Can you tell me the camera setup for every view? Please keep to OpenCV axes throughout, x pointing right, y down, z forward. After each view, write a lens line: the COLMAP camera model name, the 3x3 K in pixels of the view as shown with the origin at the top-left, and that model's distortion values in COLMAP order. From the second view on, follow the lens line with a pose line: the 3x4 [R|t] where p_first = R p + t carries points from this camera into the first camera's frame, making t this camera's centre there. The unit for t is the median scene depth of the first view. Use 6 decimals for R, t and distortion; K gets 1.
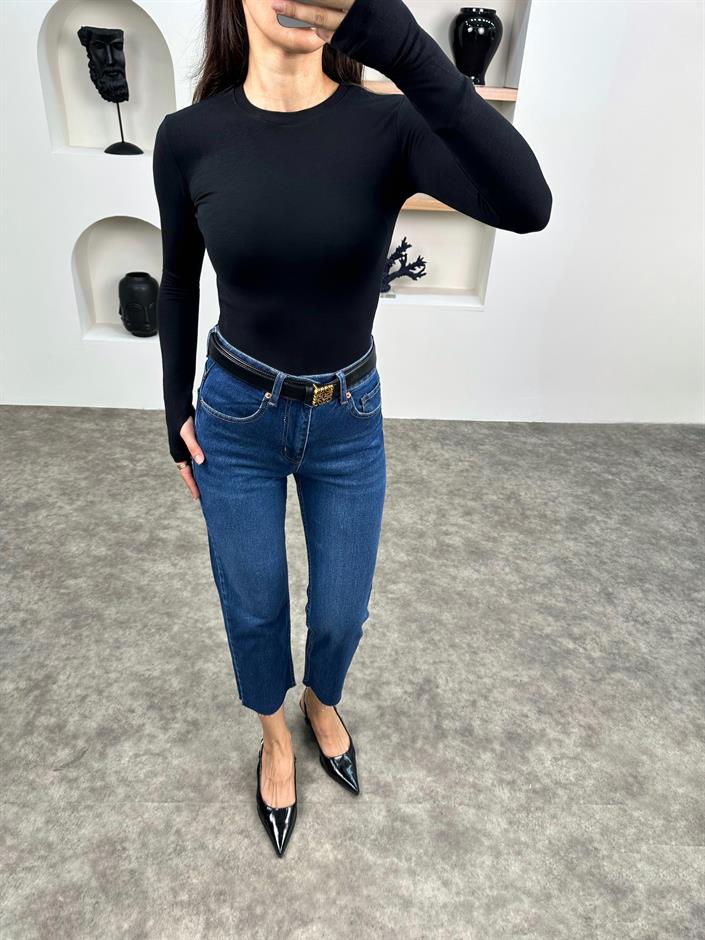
lens RADIAL K [[641.6, 0, 341.3], [0, 641.6, 475.2], [0, 0, 1]] dist [0.141730, -0.257157]
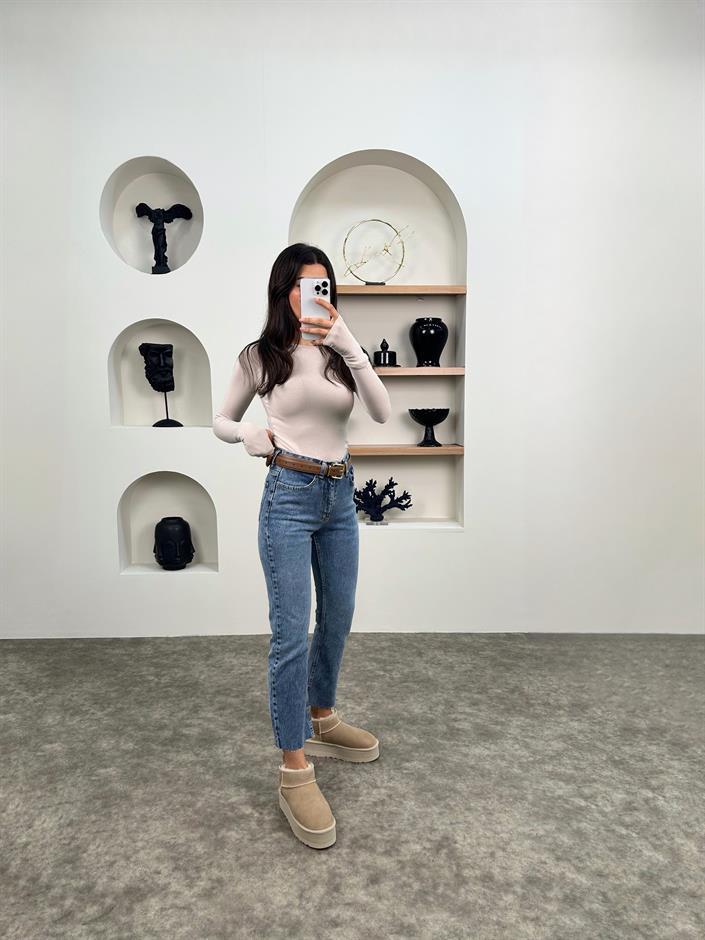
lens RADIAL K [[661.1, 0, 350.4], [0, 661.1, 471.8], [0, 0, 1]] dist [0.047080, -0.076014]
pose [[0.997774, -0.065526, 0.012355, 0.008125], [0.064355, 0.897796, -0.435685, 0.232937], [0.017456, 0.435510, 0.900015, -0.181676]]
